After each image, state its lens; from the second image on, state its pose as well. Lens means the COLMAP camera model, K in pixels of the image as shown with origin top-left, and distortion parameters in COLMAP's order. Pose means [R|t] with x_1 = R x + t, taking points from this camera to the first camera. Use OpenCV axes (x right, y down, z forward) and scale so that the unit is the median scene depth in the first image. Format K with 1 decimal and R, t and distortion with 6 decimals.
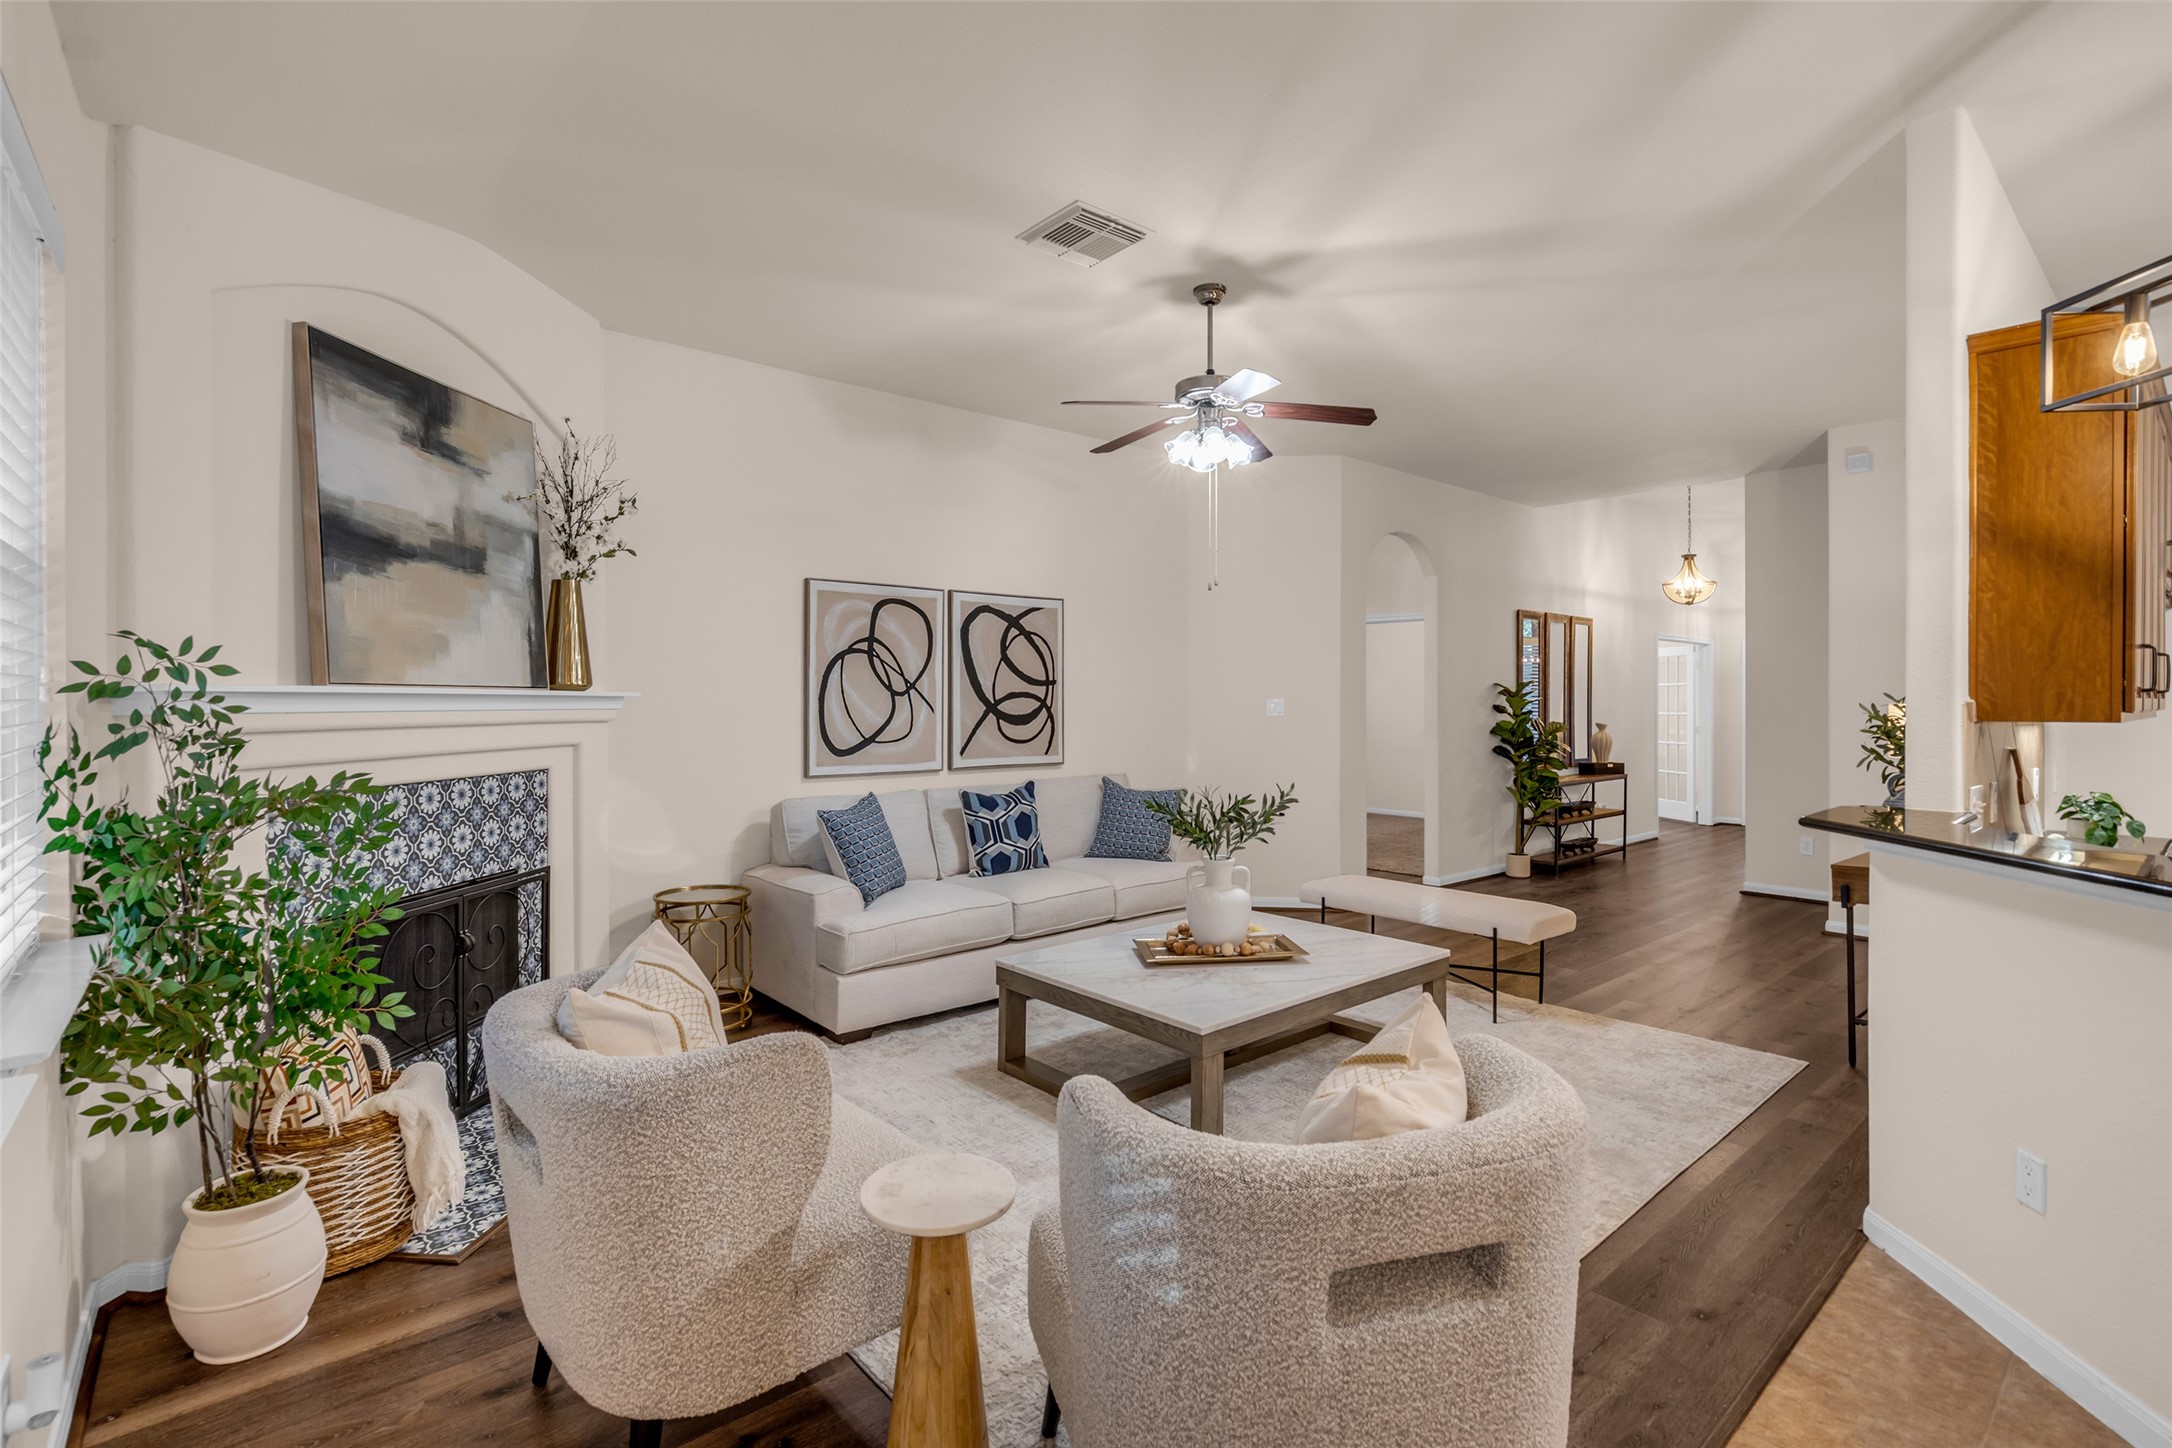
lens RADIAL K [[1001.3, 0, 1087.5], [0, 1001.3, 720.4], [0, 0, 1]] dist [-0.011032, -0.000202]
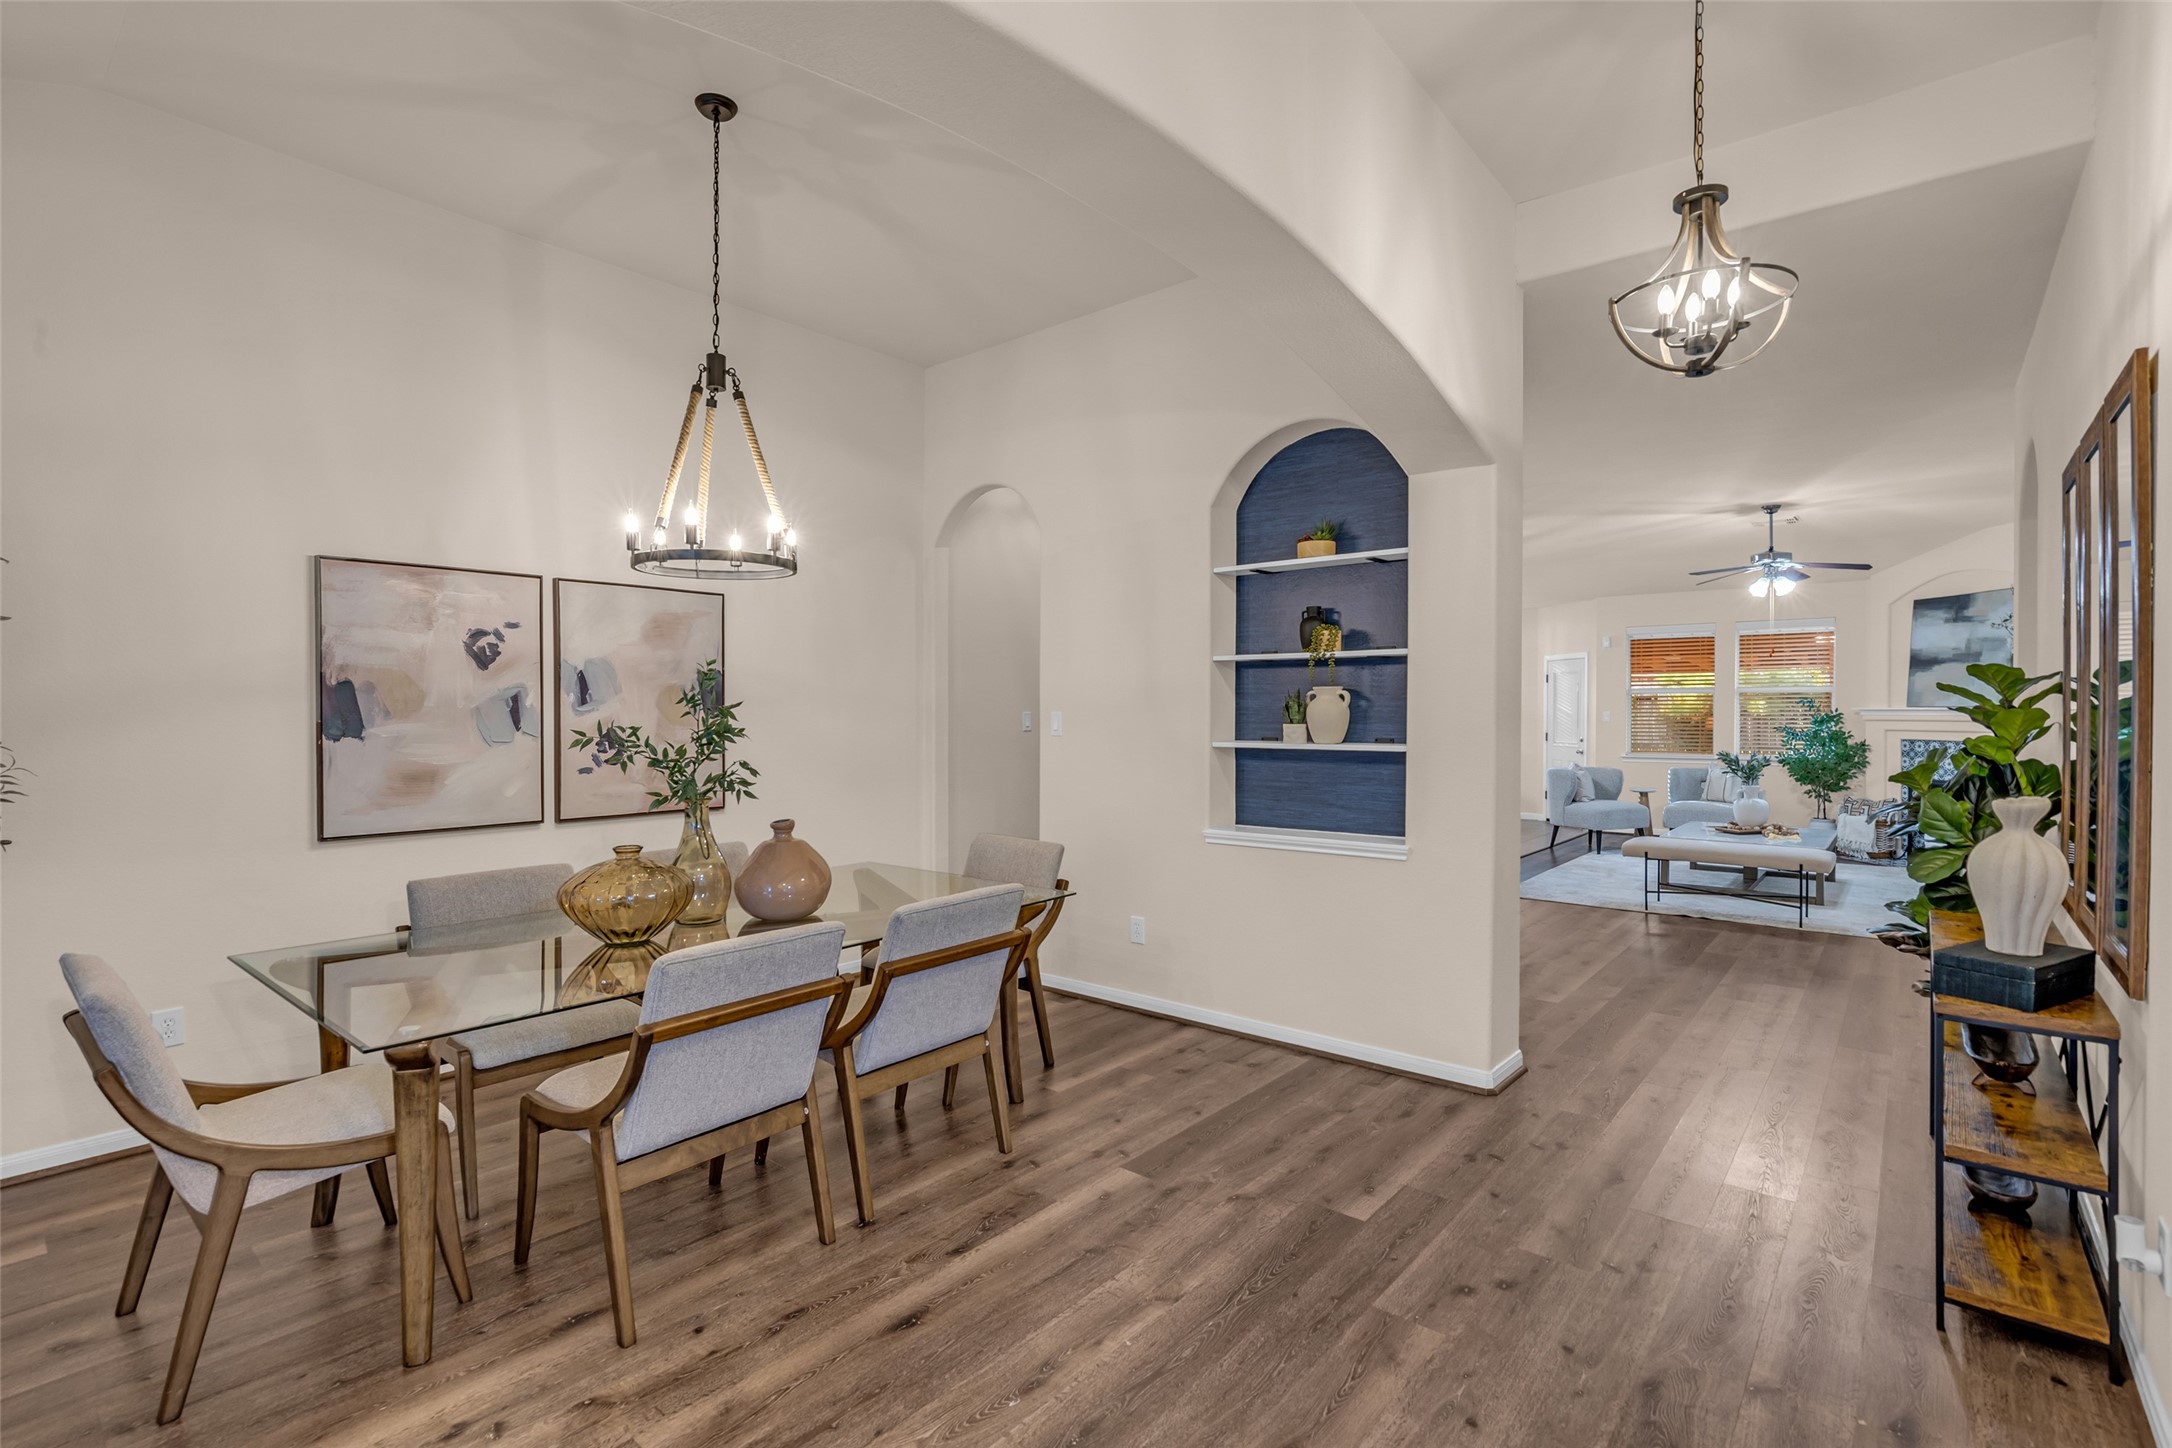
lens RADIAL K [[1001.3, 0, 1081.7], [0, 1001.3, 718.5], [0, 0, 1]] dist [-0.011032, -0.000202]
pose [[-0.985959, 0.003903, -0.166942, 1.384573], [-0.000749, 0.999613, 0.027793, -0.048236], [0.166986, 0.027528, -0.985575, 2.087737]]
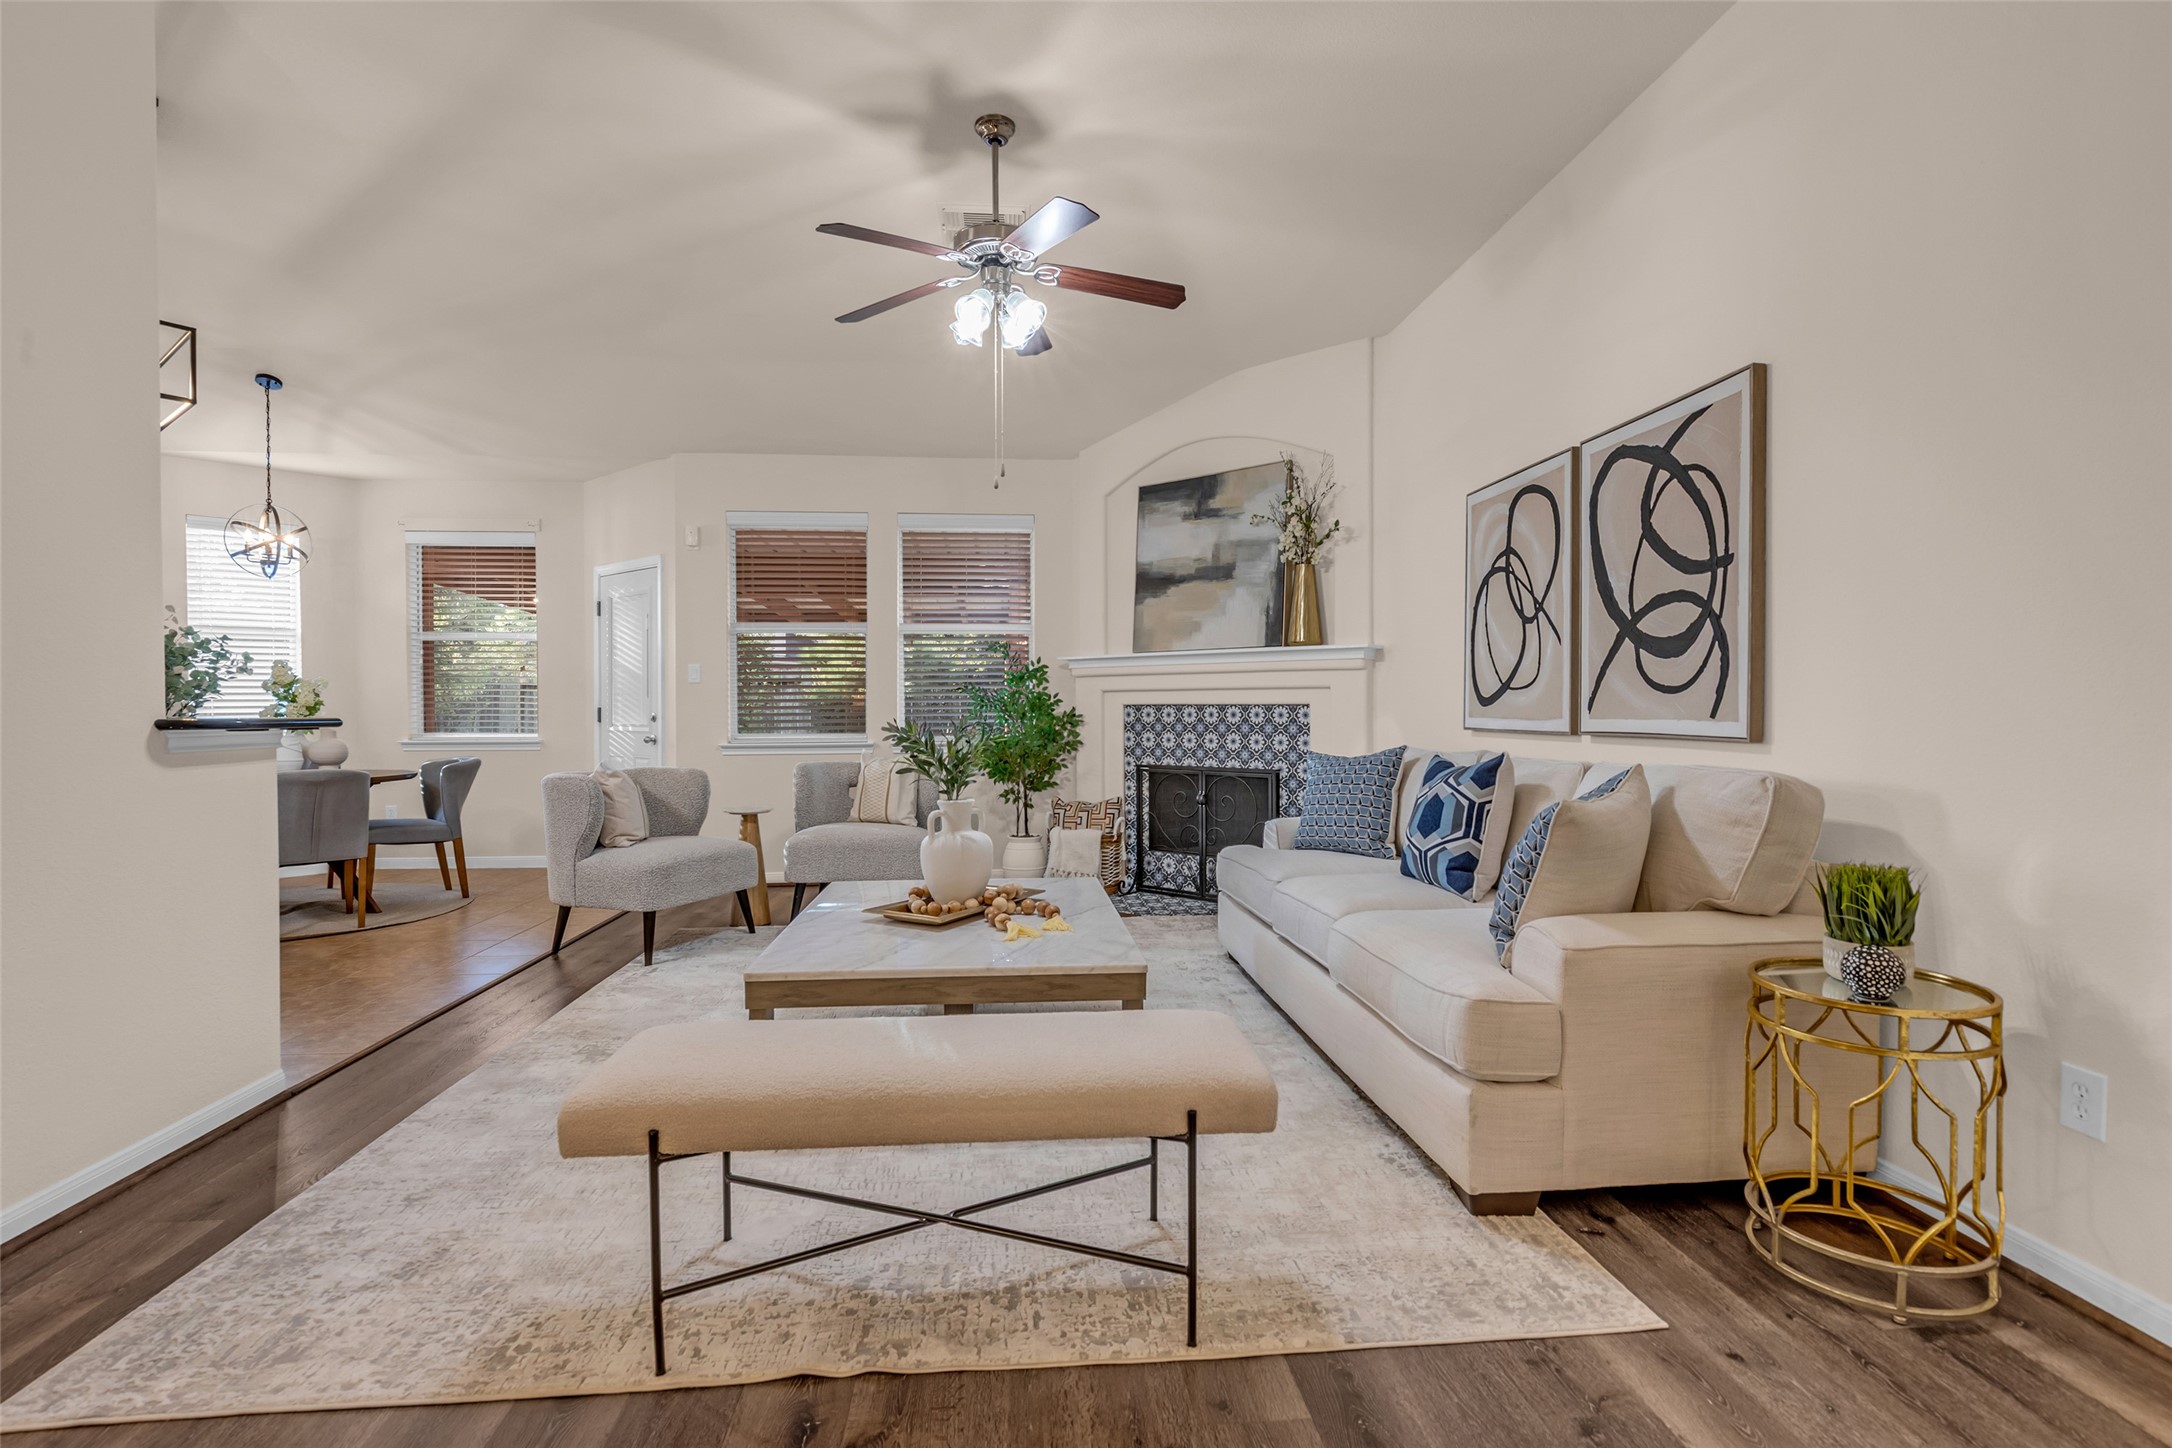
lens RADIAL K [[1001.3, 0, 1093.1], [0, 1001.3, 719.9], [0, 0, 1]] dist [-0.011032, -0.000202]
pose [[-0.569873, 0.012612, -0.821636, 0.577047], [-0.011253, 0.999669, 0.023150, 0.031478], [0.821656, 0.022438, -0.569542, 1.173627]]
